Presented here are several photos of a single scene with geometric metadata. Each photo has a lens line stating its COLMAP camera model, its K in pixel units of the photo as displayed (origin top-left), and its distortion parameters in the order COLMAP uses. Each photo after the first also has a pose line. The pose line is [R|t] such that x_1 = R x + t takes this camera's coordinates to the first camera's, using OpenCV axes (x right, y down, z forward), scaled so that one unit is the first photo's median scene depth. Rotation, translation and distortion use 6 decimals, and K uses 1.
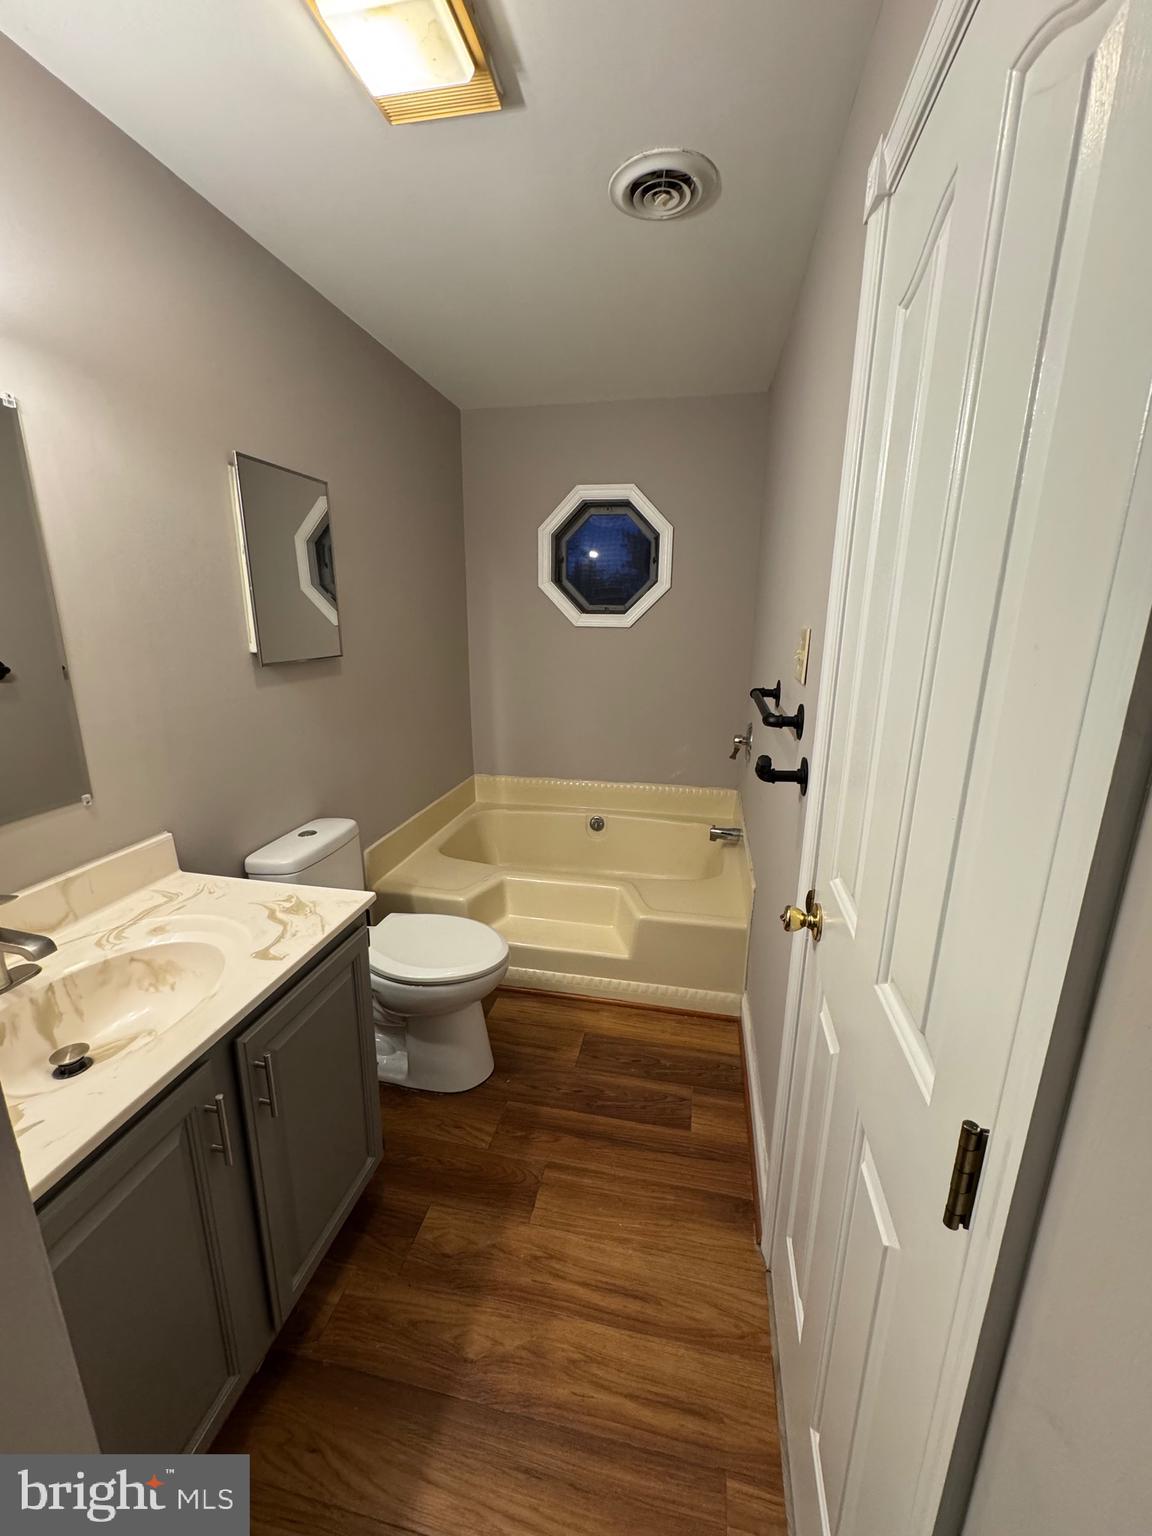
lens RADIAL K [[609.7, 0, 566.7], [0, 609.7, 777.6], [0, 0, 1]] dist [-0.003886, 0.000022]
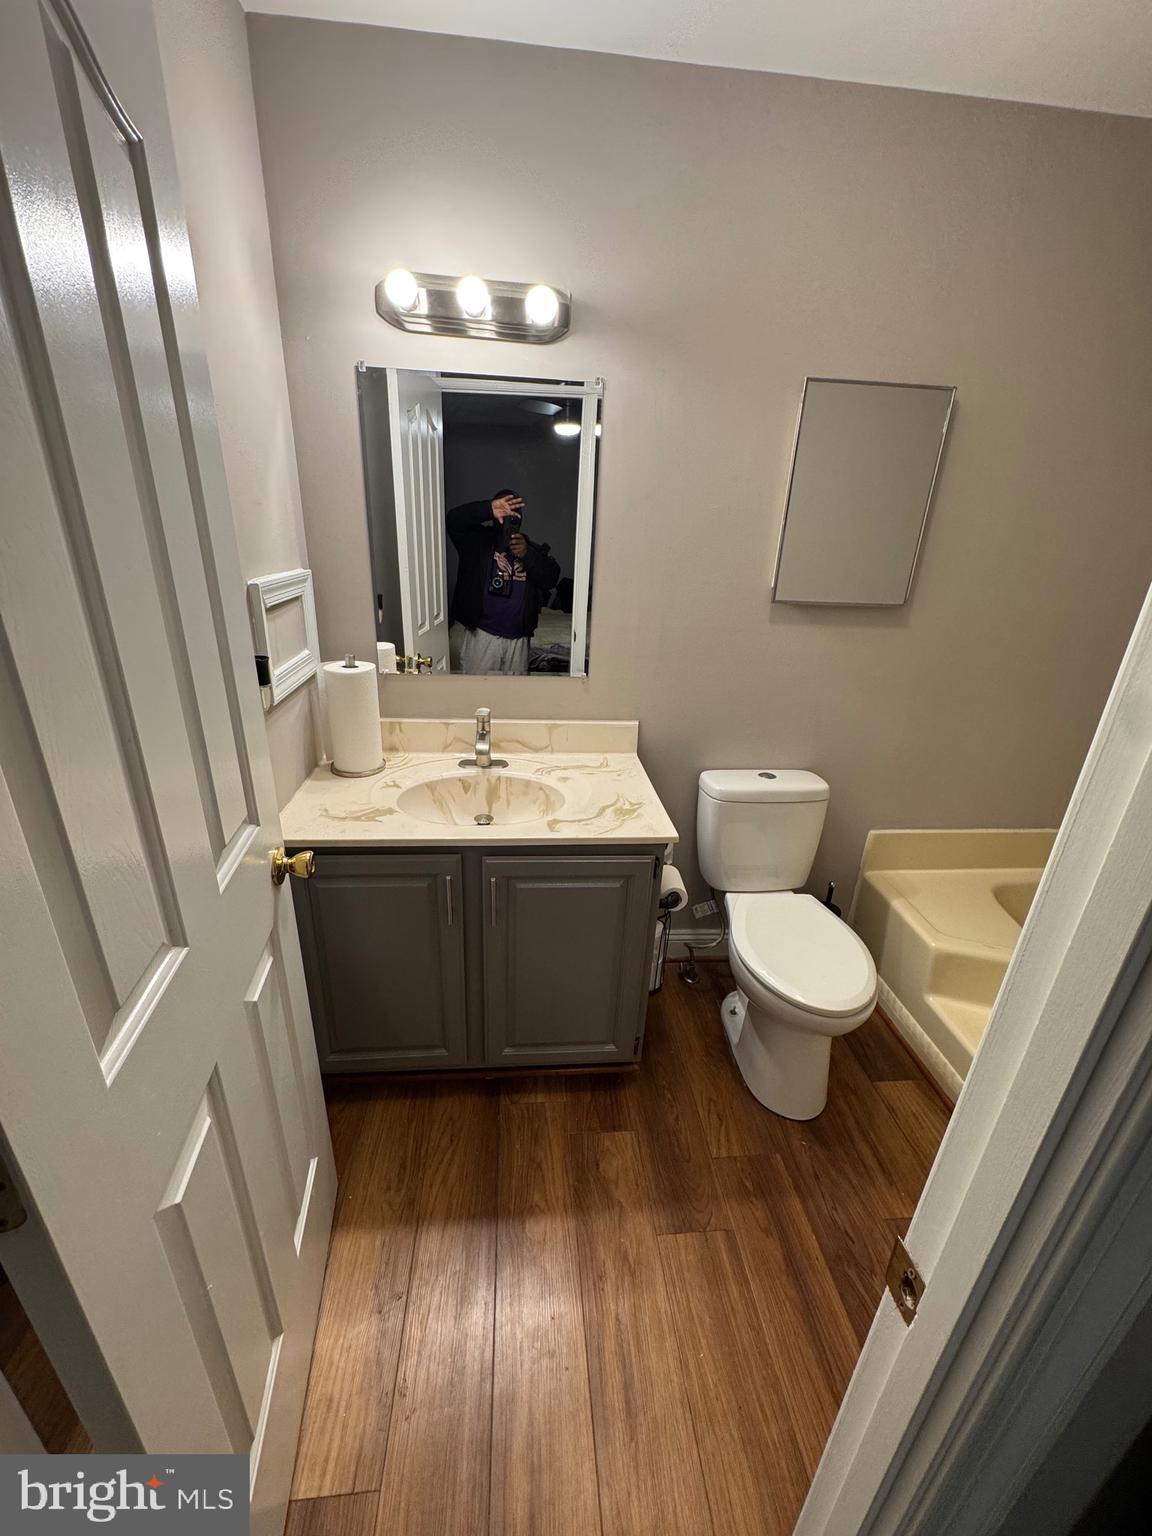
lens RADIAL K [[609.7, 0, 579.9], [0, 609.7, 767.9], [0, 0, 1]] dist [-0.003886, 0.000022]
pose [[0.295630, 0.365703, -0.882533, 0.472024], [-0.286379, 0.915264, 0.283336, -0.149680], [0.911367, 0.168976, 0.375309, 0.438532]]
